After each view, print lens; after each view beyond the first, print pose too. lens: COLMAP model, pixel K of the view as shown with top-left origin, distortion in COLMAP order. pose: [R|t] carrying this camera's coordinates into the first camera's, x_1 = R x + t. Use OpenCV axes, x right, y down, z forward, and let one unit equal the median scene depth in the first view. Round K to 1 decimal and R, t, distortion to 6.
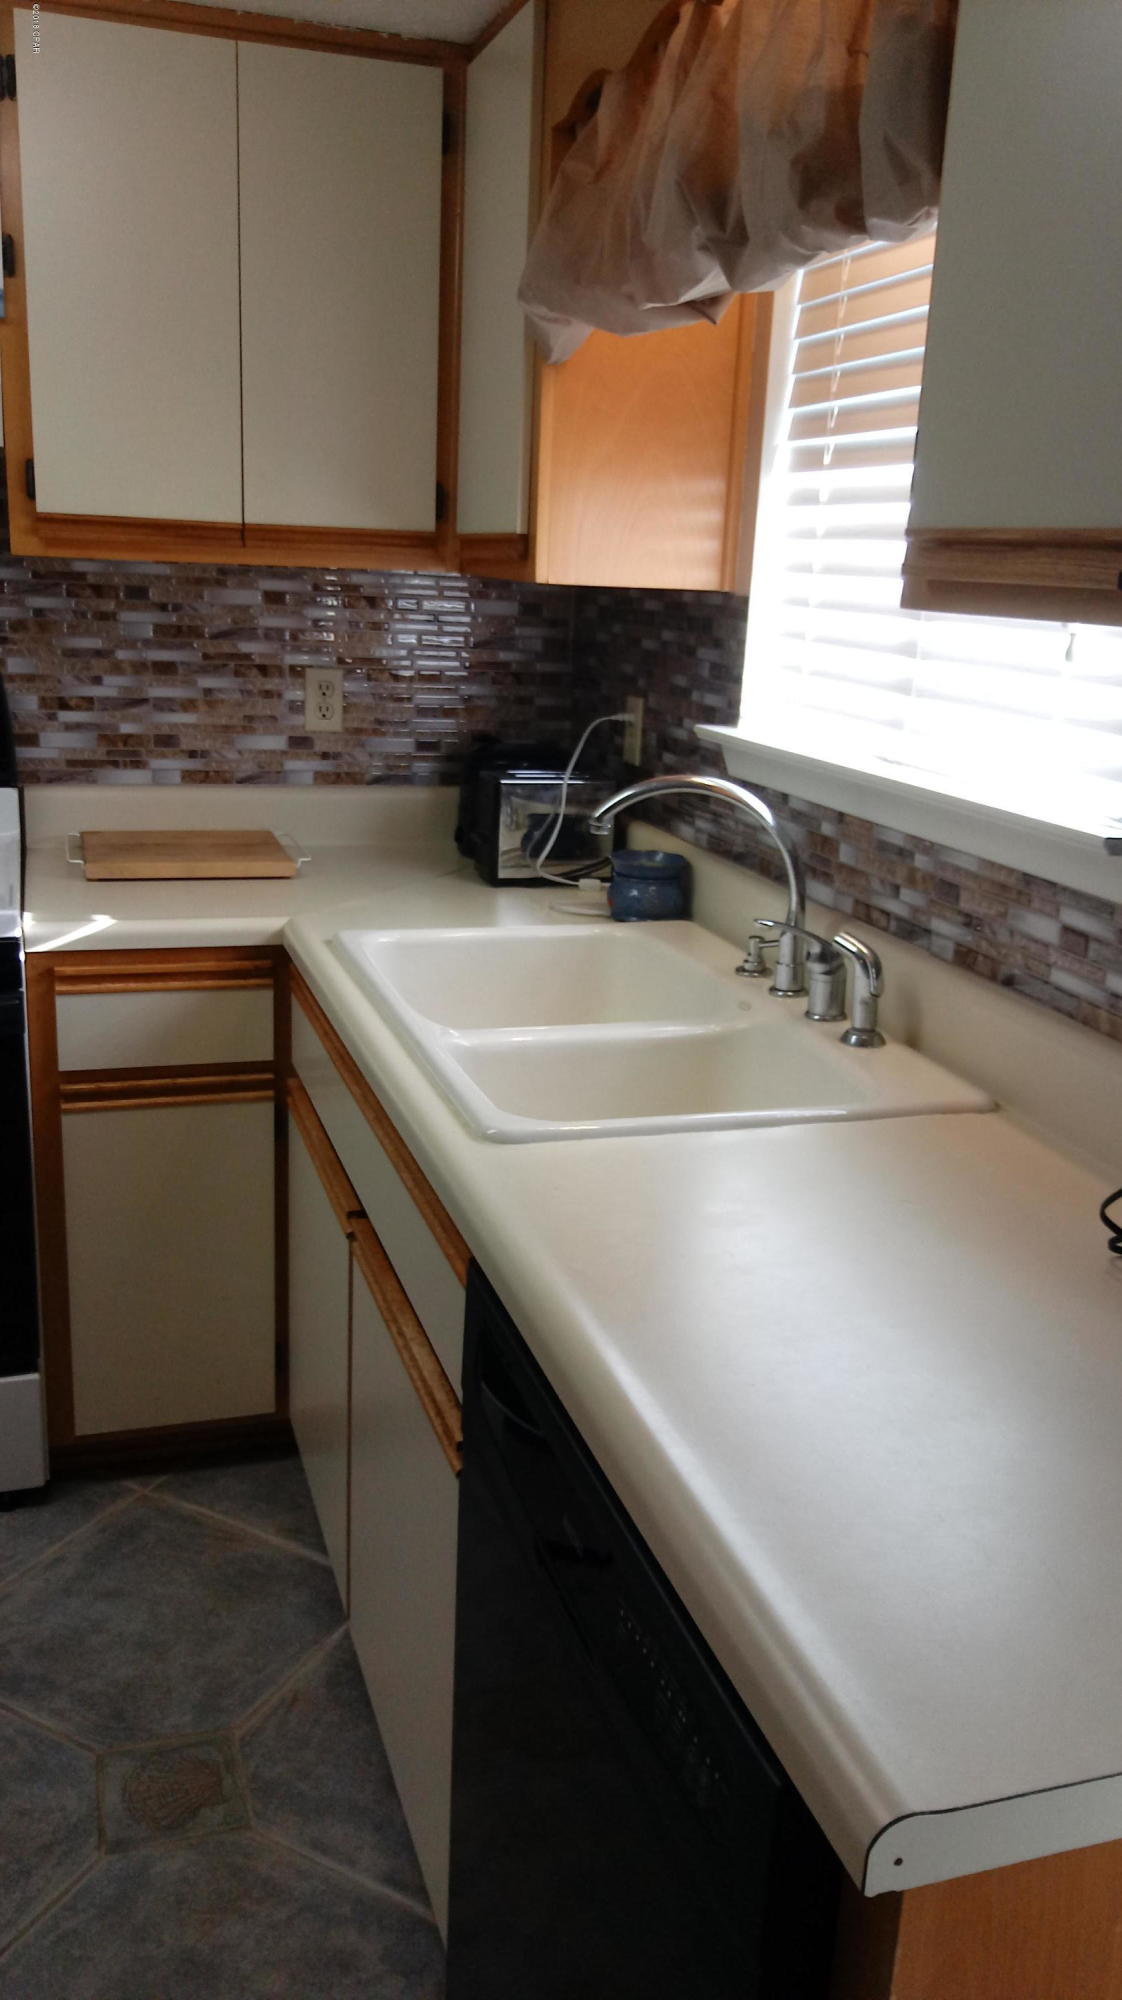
lens RADIAL K [[1593.3, 0, 559.9], [0, 1593.3, 980.7], [0, 0, 1]] dist [0.054892, -0.004050]
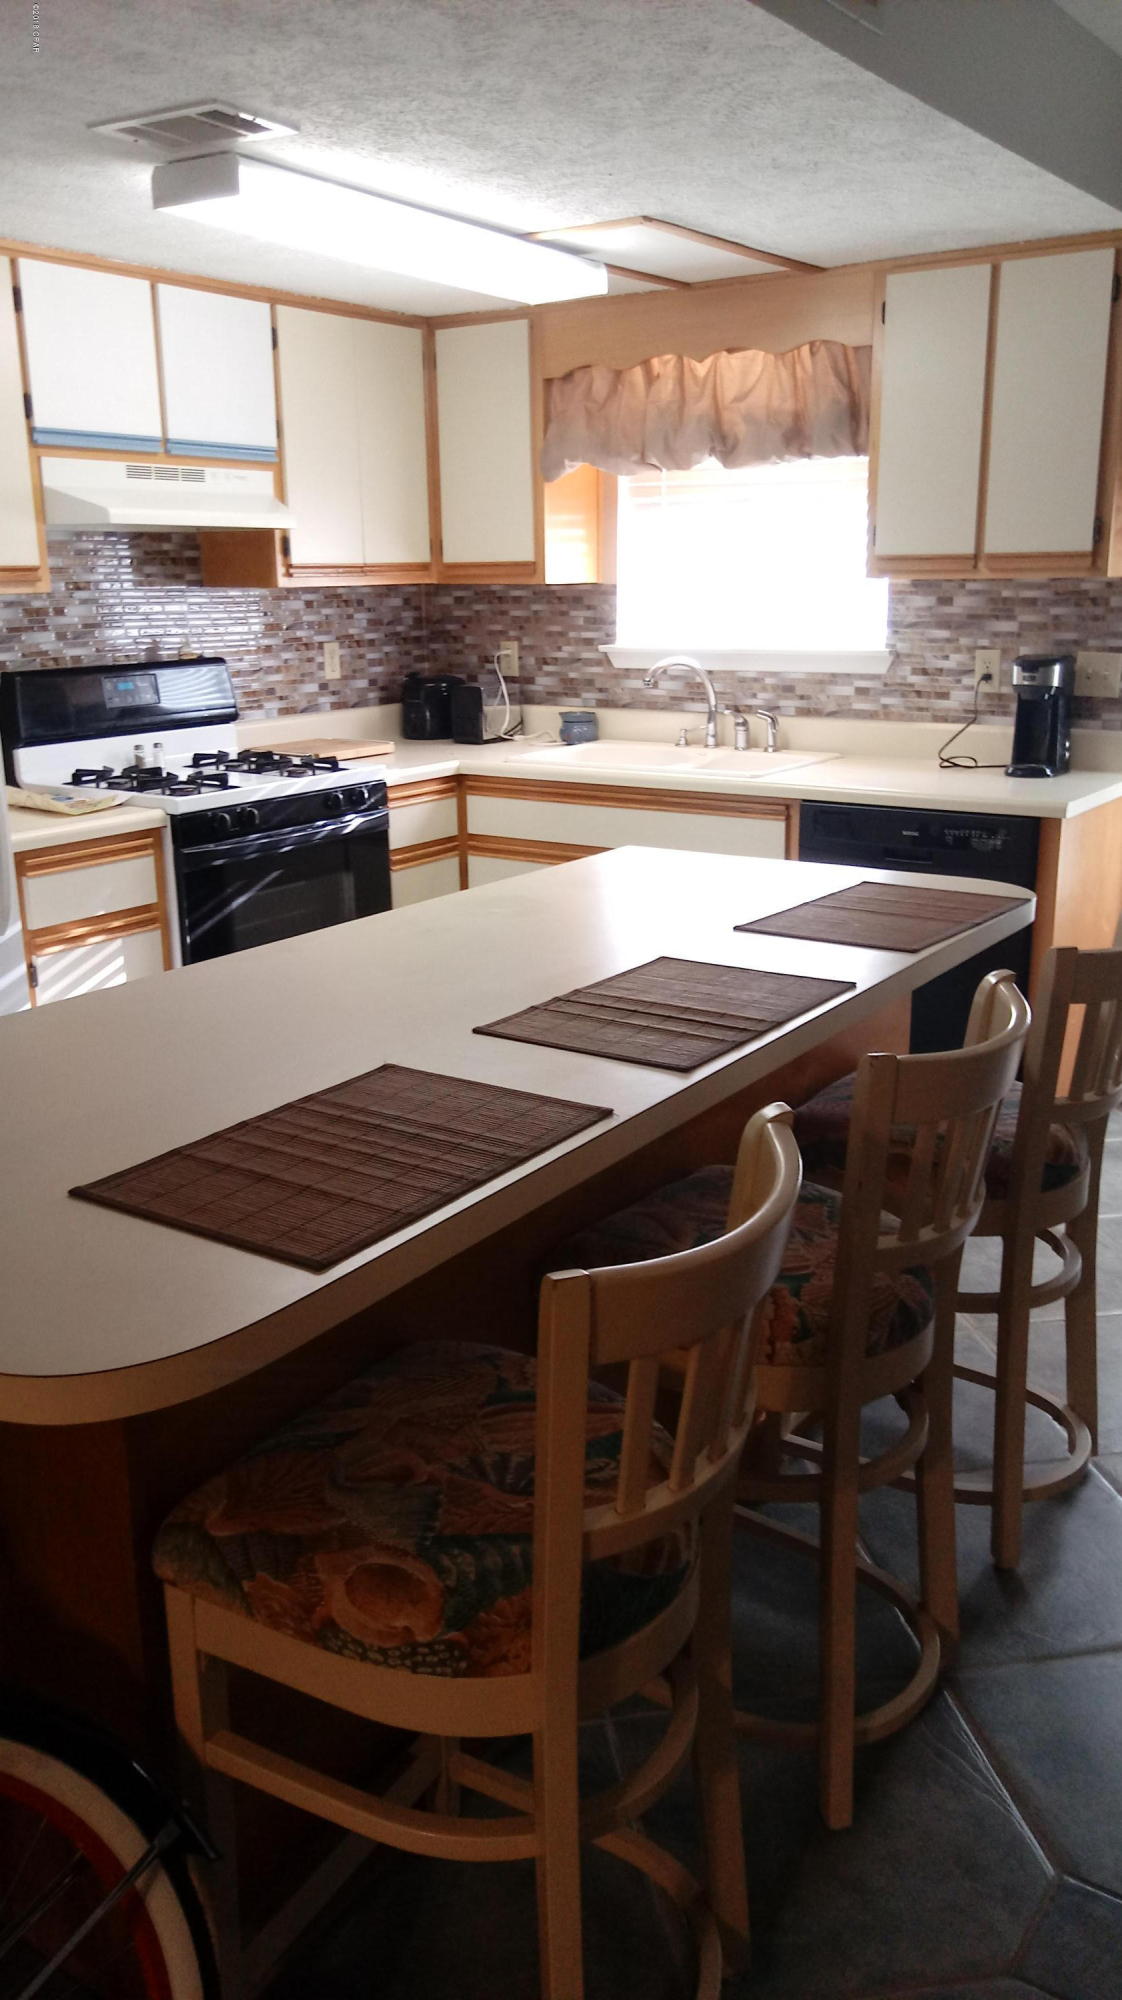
lens RADIAL K [[1593.3, 0, 562.8], [0, 1593.3, 1011.6], [0, 0, 1]] dist [0.054892, -0.004050]
pose [[0.777898, -0.221158, 0.588187, -1.105655], [0.204253, 0.974184, 0.096162, 0.085872], [-0.594269, 0.045335, 0.802987, -0.564591]]
